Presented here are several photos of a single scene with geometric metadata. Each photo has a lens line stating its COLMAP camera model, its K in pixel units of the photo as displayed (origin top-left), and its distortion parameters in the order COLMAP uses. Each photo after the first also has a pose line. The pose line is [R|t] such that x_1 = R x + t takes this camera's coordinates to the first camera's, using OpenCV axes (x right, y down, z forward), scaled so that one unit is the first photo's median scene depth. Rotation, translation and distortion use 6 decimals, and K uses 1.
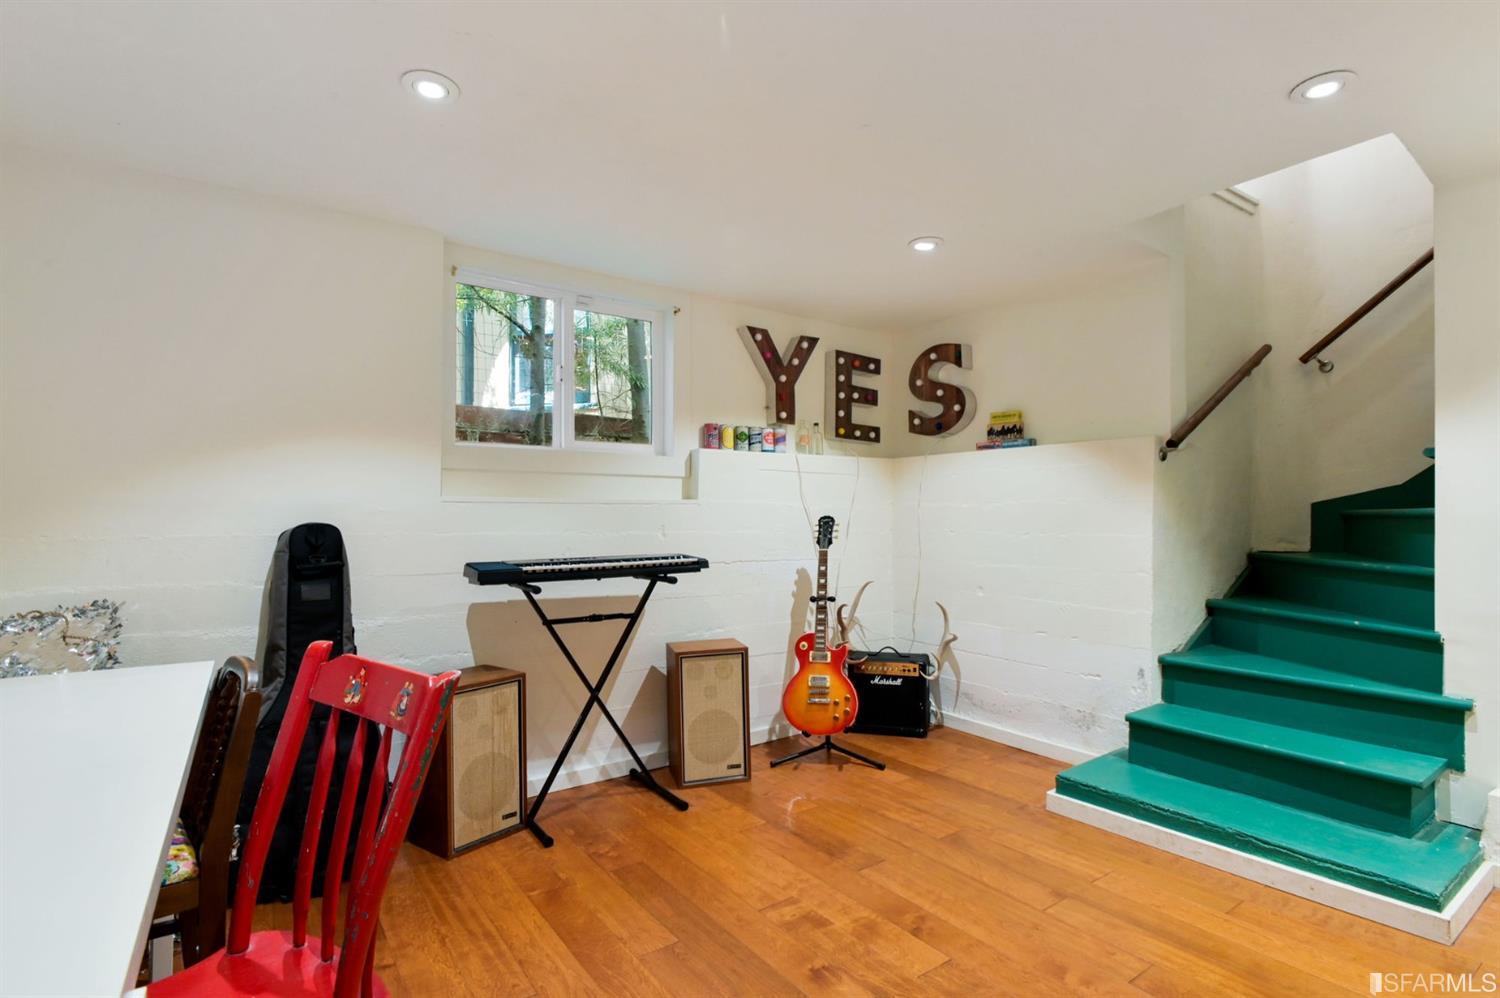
lens RADIAL K [[718.6, 0, 754.6], [0, 718.6, 513.5], [0, 0, 1]] dist [-0.010473, -0.004237]
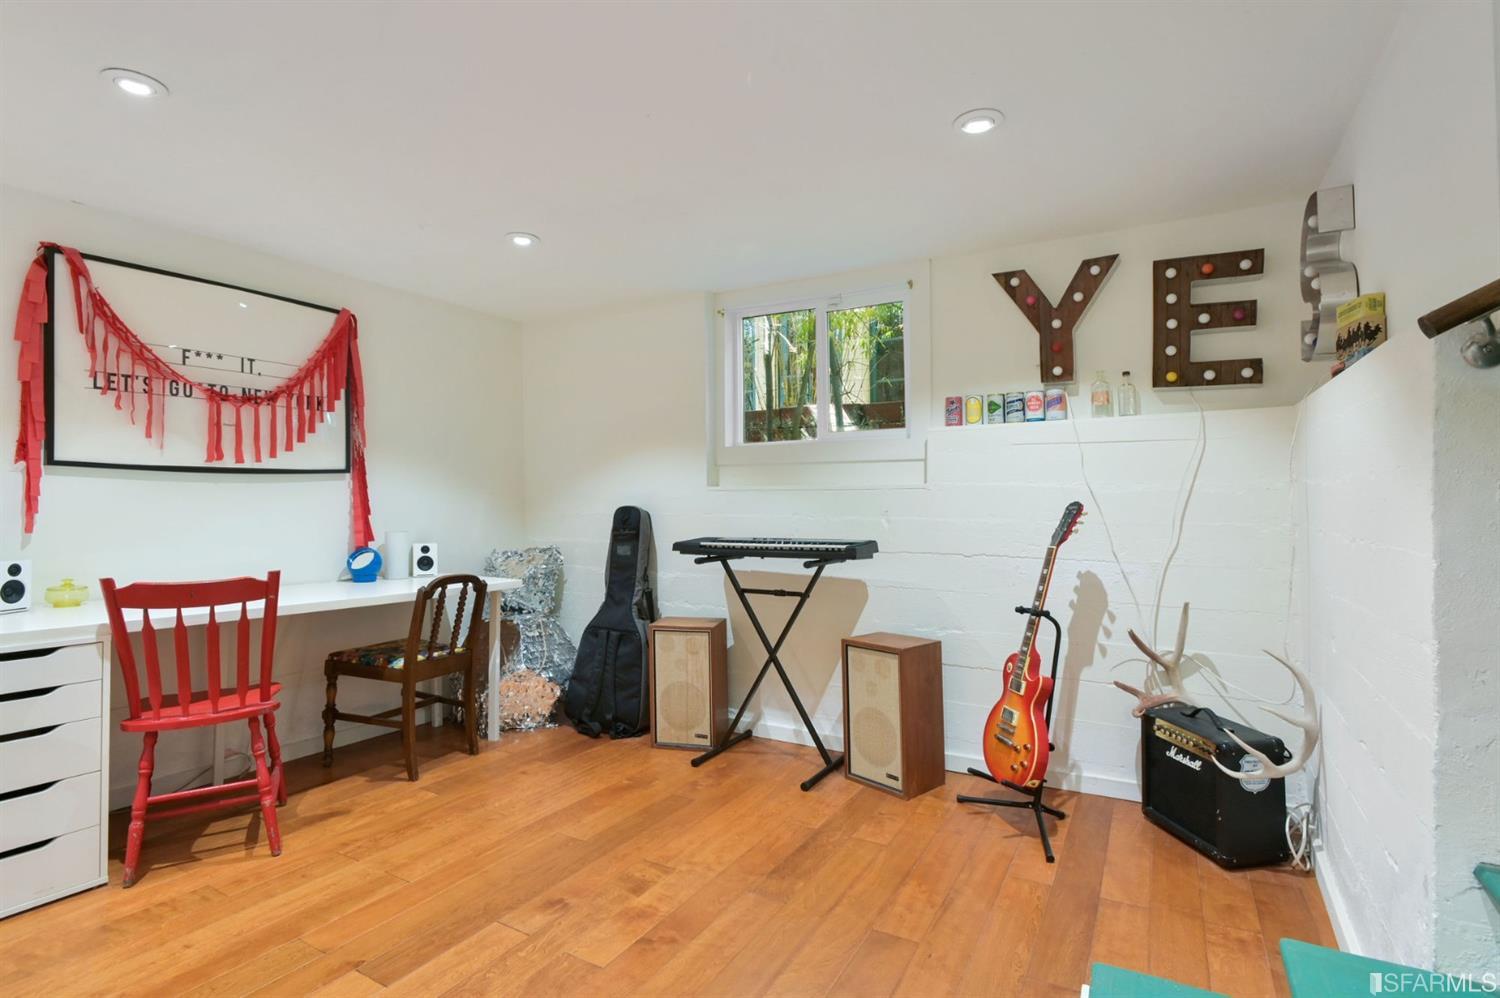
lens RADIAL K [[718.6, 0, 756.4], [0, 718.6, 489.3], [0, 0, 1]] dist [-0.010473, -0.004237]
pose [[0.423839, -0.011573, -0.905664, 0.637475], [0.005959, 0.999932, -0.009989, -0.004074], [0.905718, -0.001163, 0.423879, 0.402654]]
